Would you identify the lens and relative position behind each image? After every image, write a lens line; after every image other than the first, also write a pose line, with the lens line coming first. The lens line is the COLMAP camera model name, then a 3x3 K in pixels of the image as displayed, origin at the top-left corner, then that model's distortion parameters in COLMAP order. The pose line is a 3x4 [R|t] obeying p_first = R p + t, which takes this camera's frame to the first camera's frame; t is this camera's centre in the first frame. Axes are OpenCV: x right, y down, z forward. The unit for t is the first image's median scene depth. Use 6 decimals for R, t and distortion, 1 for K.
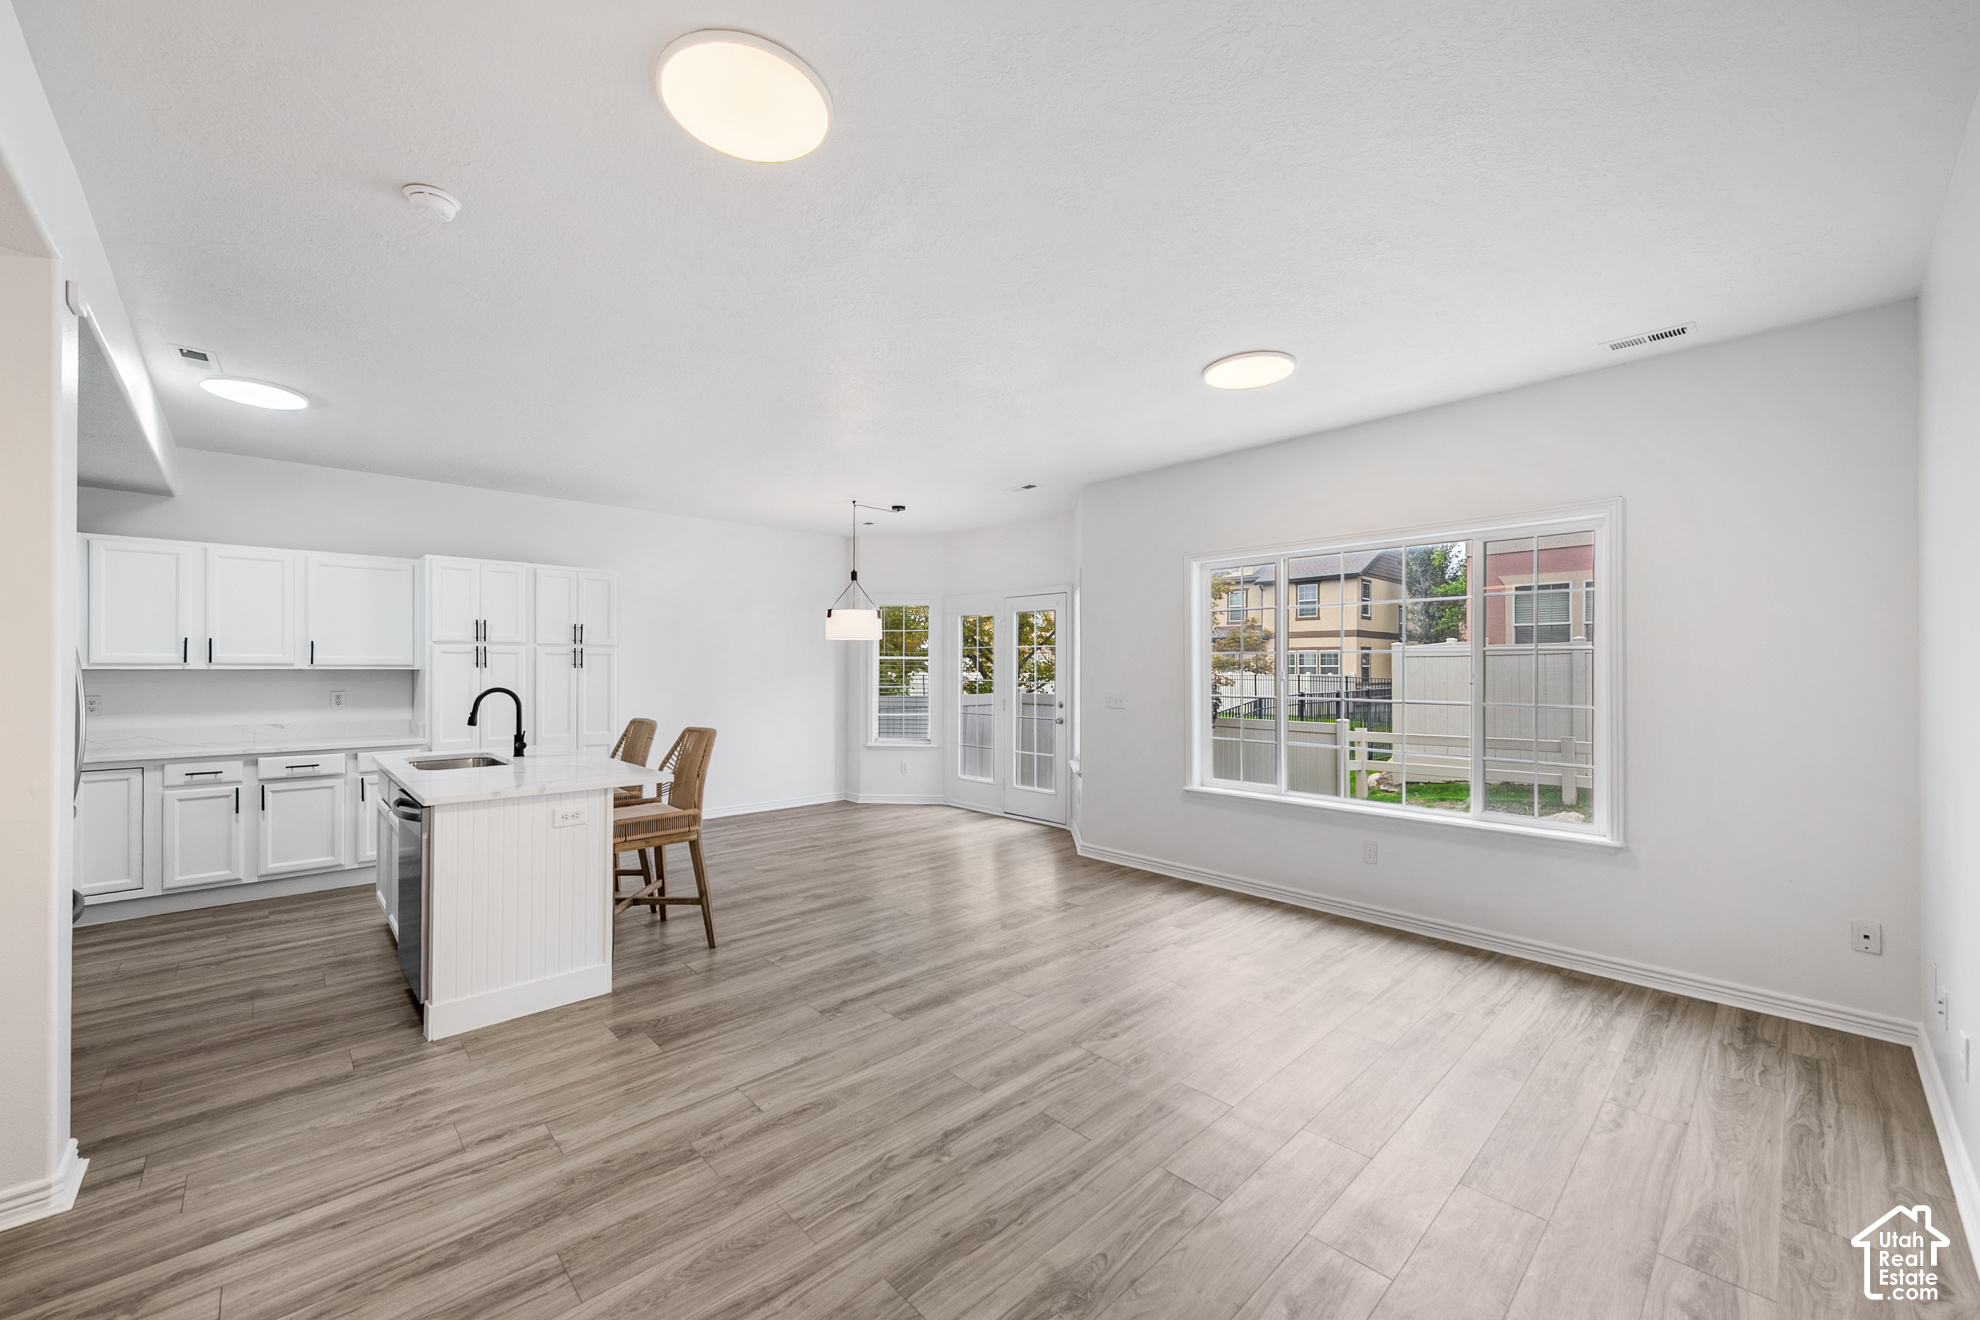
lens RADIAL K [[784.5, 0, 991.0], [0, 784.5, 665.8], [0, 0, 1]] dist [0.008075, -0.001020]
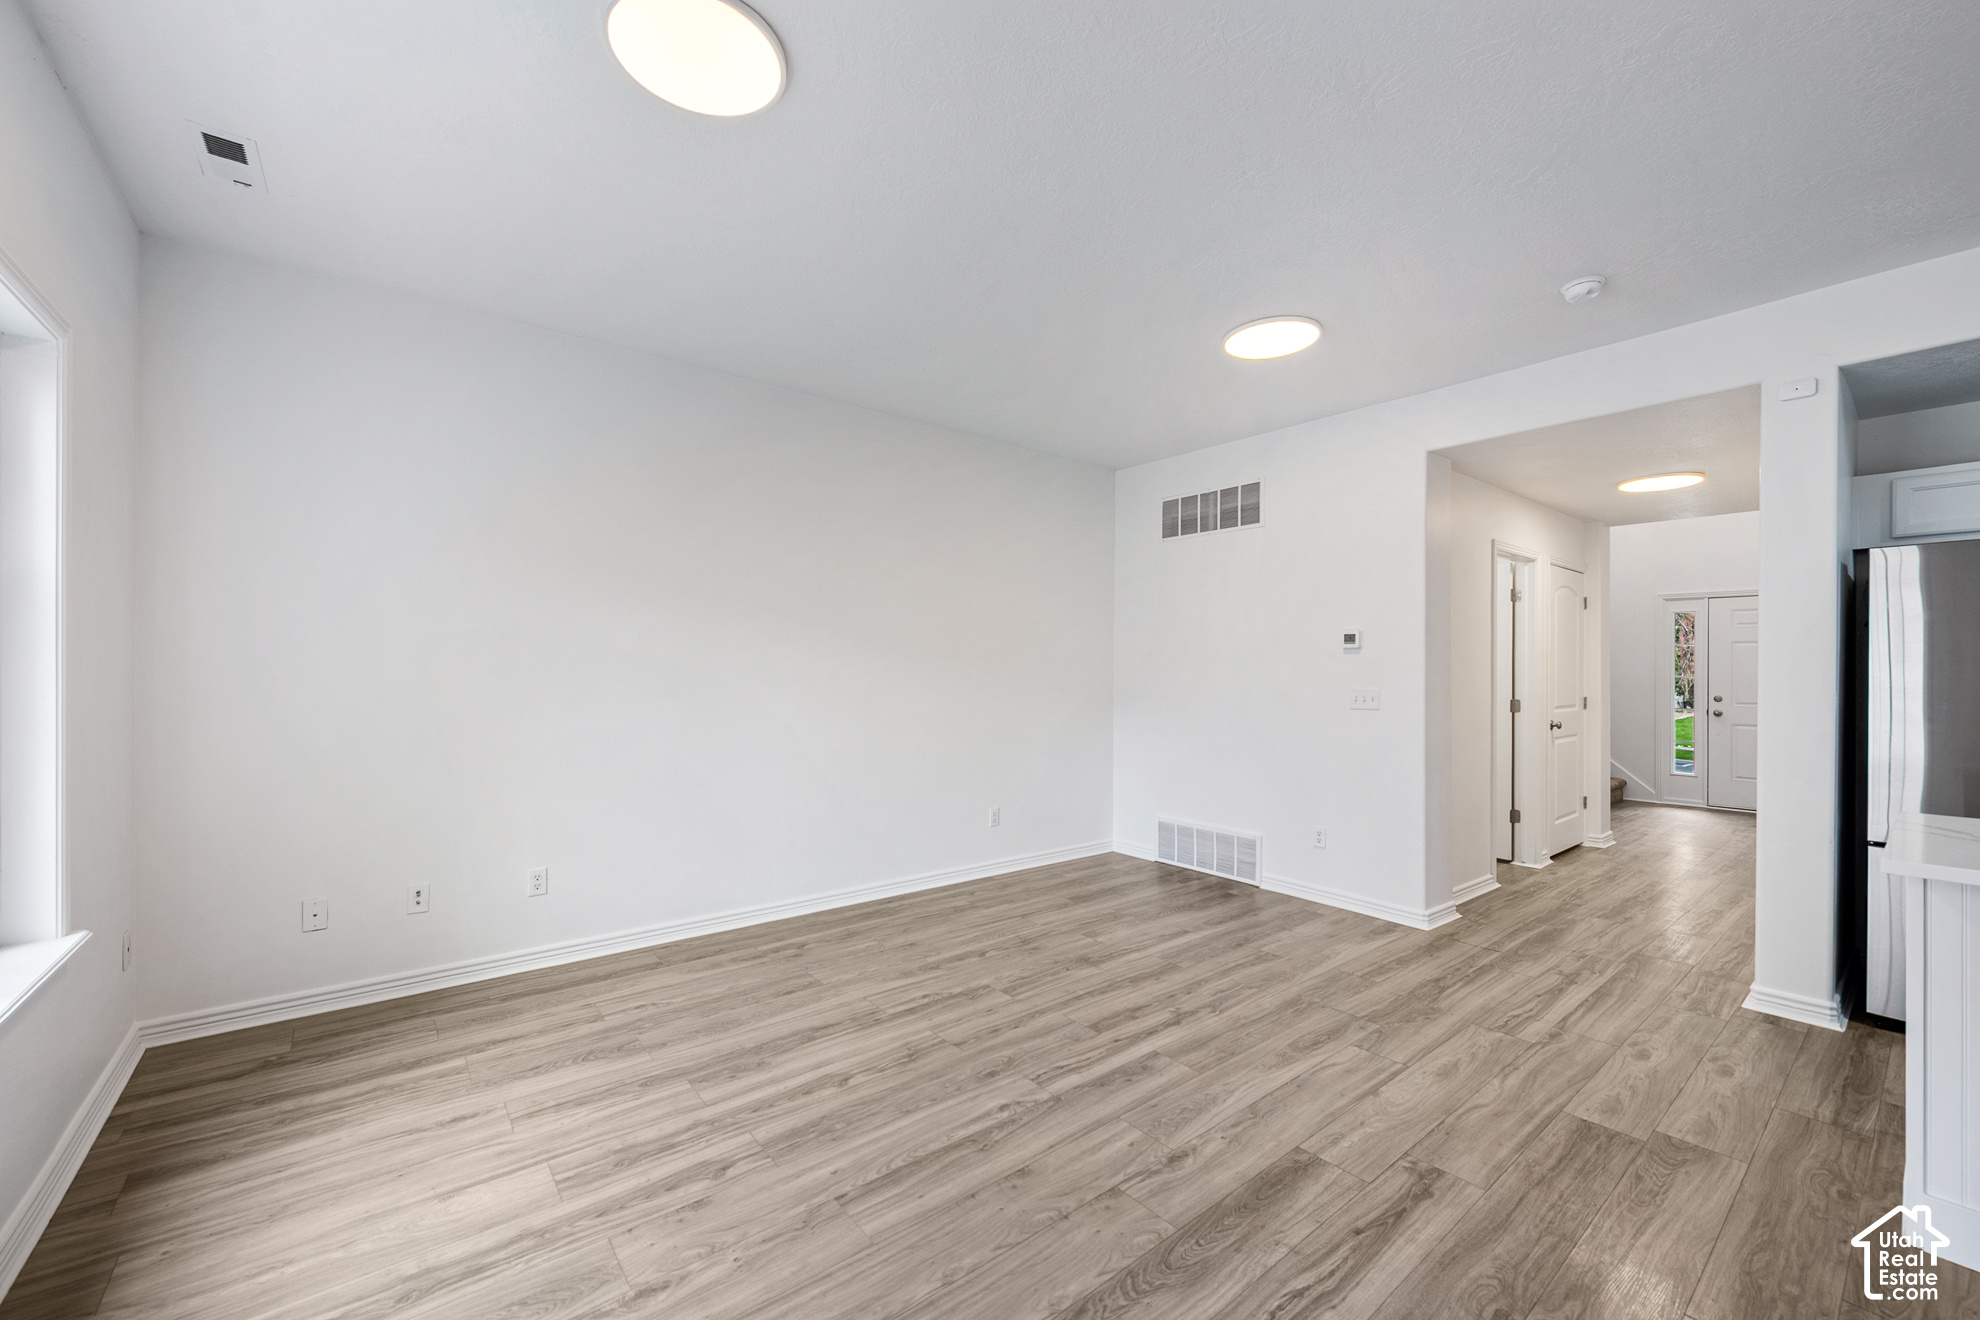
lens RADIAL K [[784.5, 0, 996.1], [0, 784.5, 669.1], [0, 0, 1]] dist [0.008075, -0.001020]
pose [[-0.996533, -0.007632, 0.082845, 0.117898], [-0.008274, 0.999938, -0.007403, 0.043394], [-0.082784, -0.008063, -0.996535, 2.046696]]
